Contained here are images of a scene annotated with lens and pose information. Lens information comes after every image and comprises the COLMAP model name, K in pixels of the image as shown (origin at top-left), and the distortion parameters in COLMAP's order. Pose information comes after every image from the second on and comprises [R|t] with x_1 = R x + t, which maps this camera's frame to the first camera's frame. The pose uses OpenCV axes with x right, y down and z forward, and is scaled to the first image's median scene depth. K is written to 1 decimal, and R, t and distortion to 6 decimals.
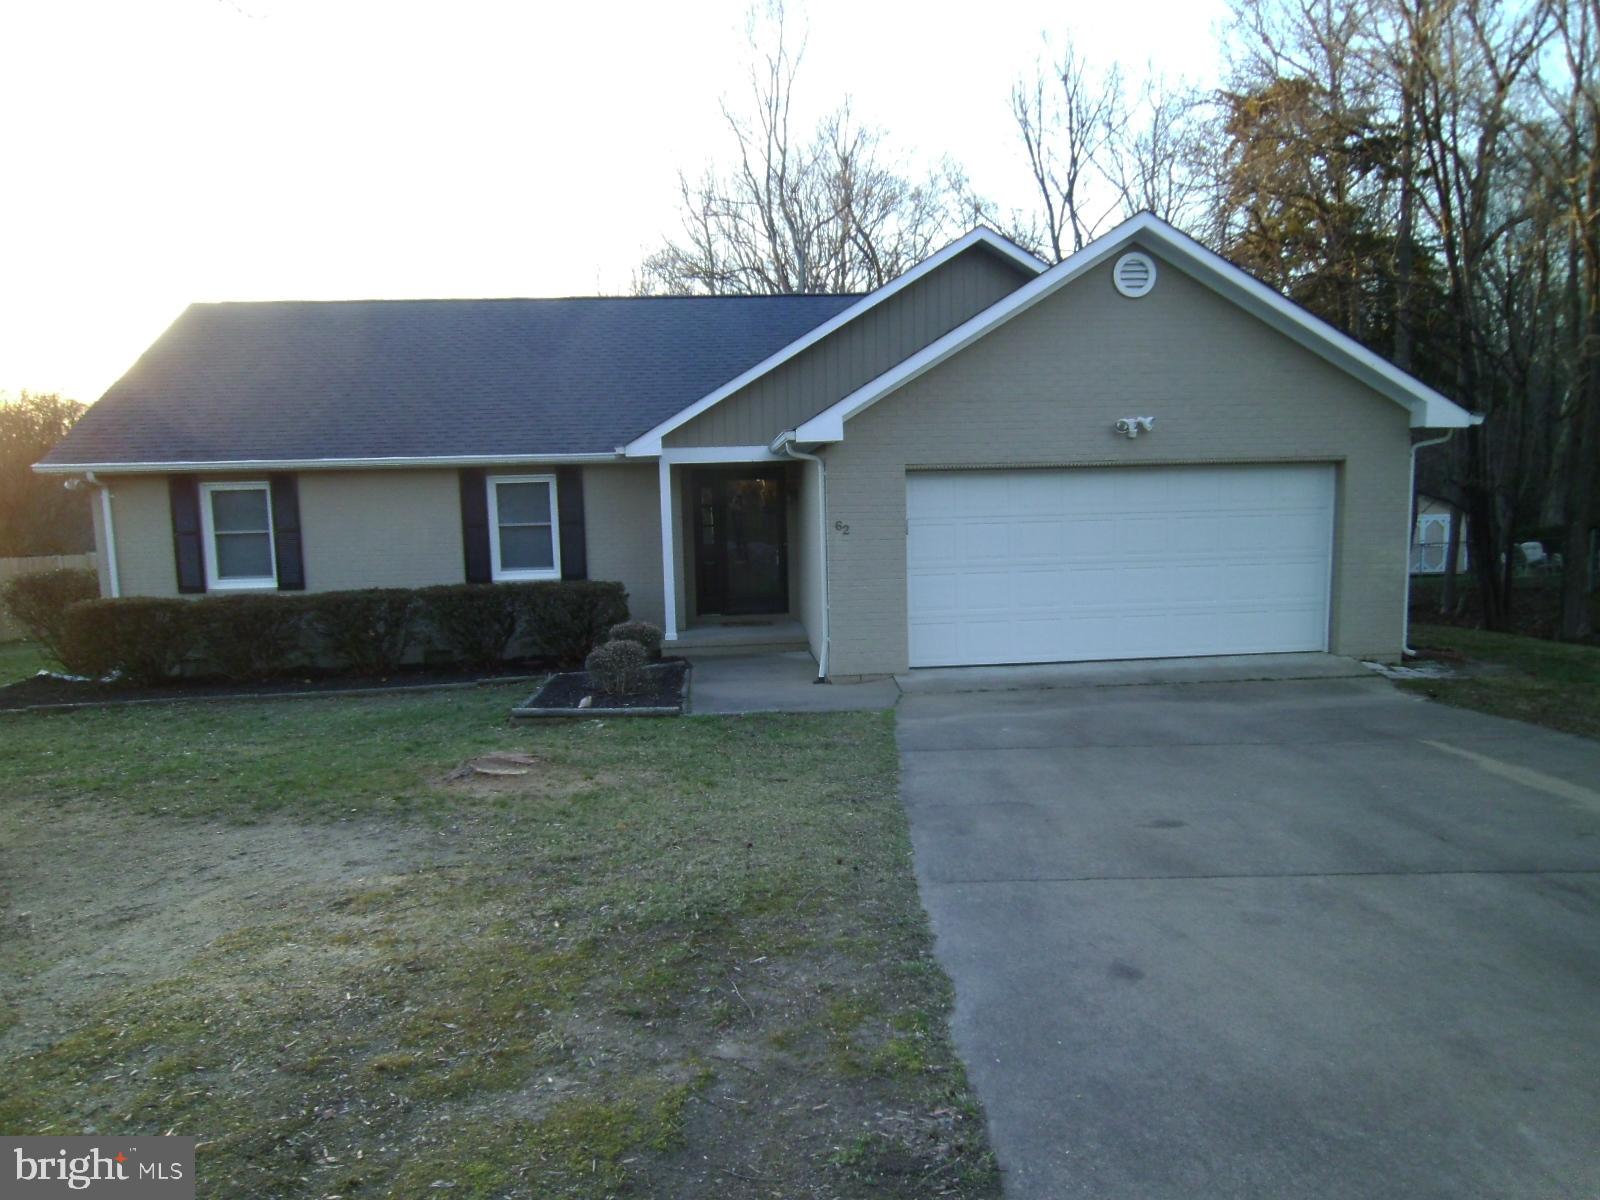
lens RADIAL K [[1180.8, 0, 934.1], [0, 1180.8, 623.2], [0, 0, 1]] dist [-0.010525, 0.029566]
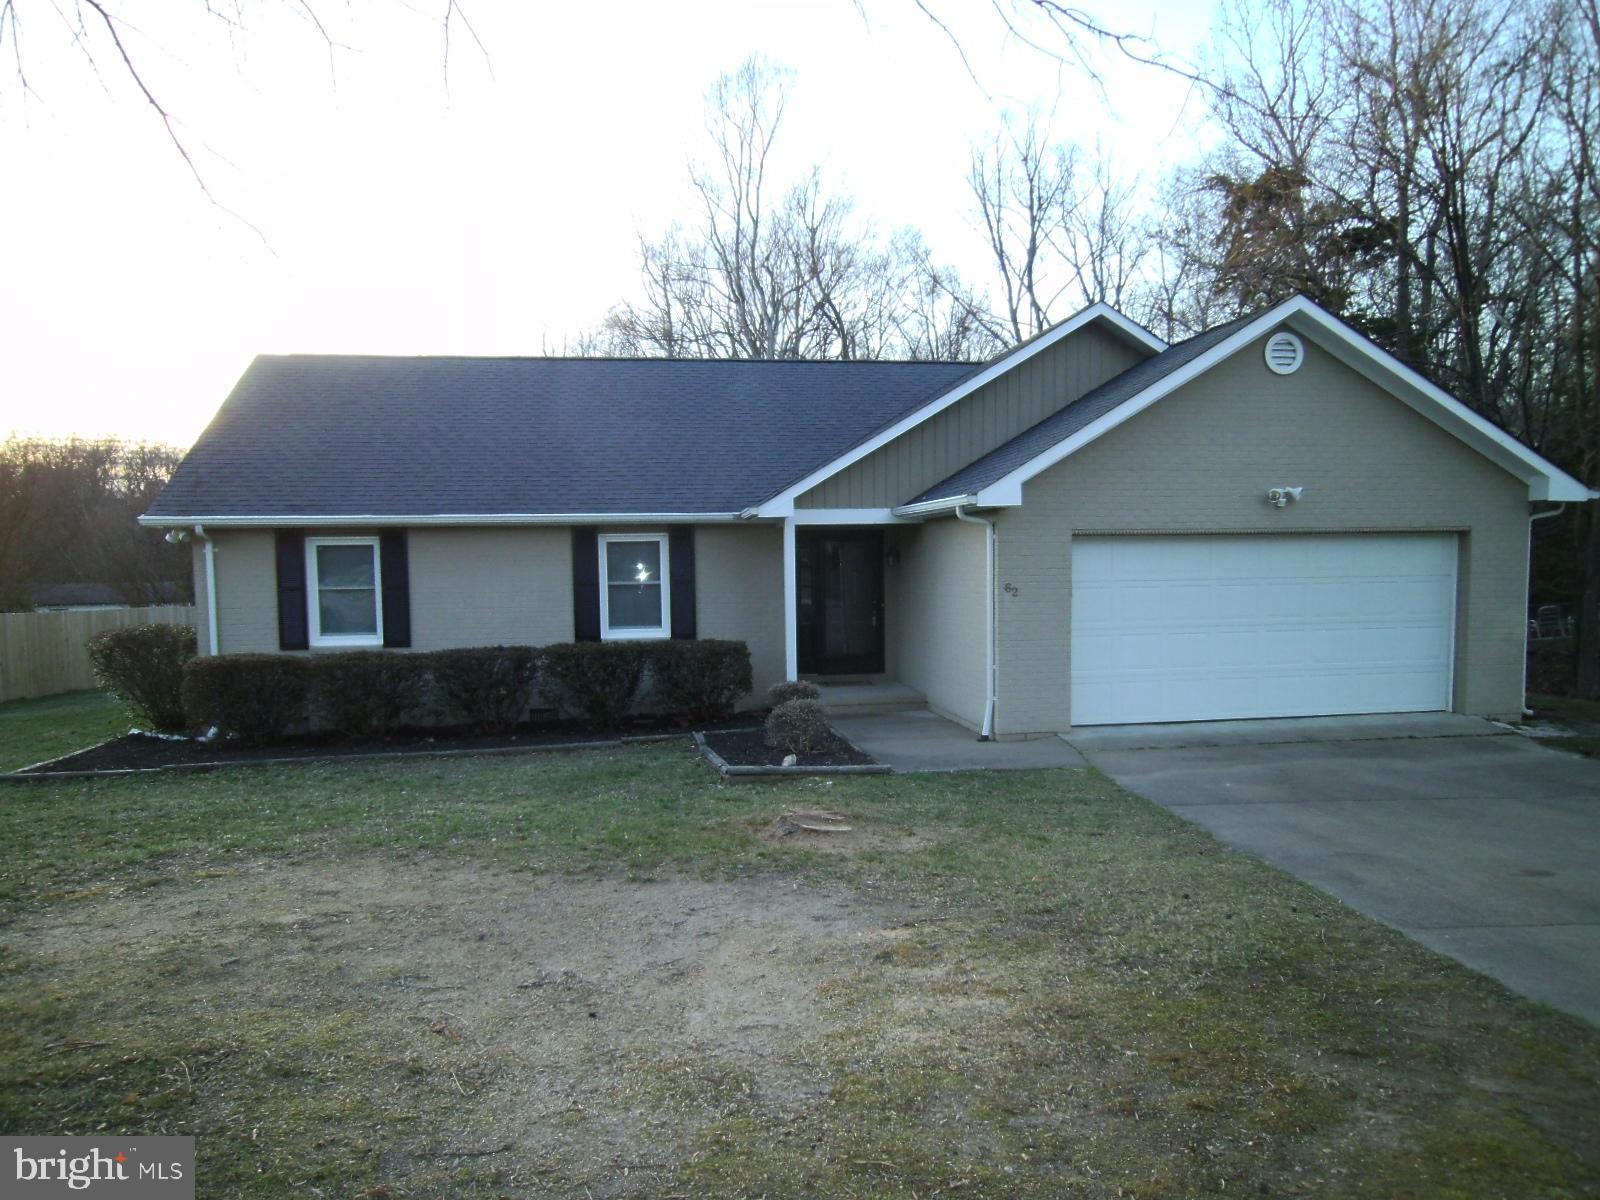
lens RADIAL K [[1170.3, 0, 921.5], [0, 1170.3, 640.3], [0, 0, 1]] dist [-0.019144, 0.042963]
pose [[0.996751, 0.006547, 0.080278, -0.228408], [-0.003515, 0.999277, -0.037850, 0.001830], [-0.080467, 0.037445, 0.996054, -0.004891]]
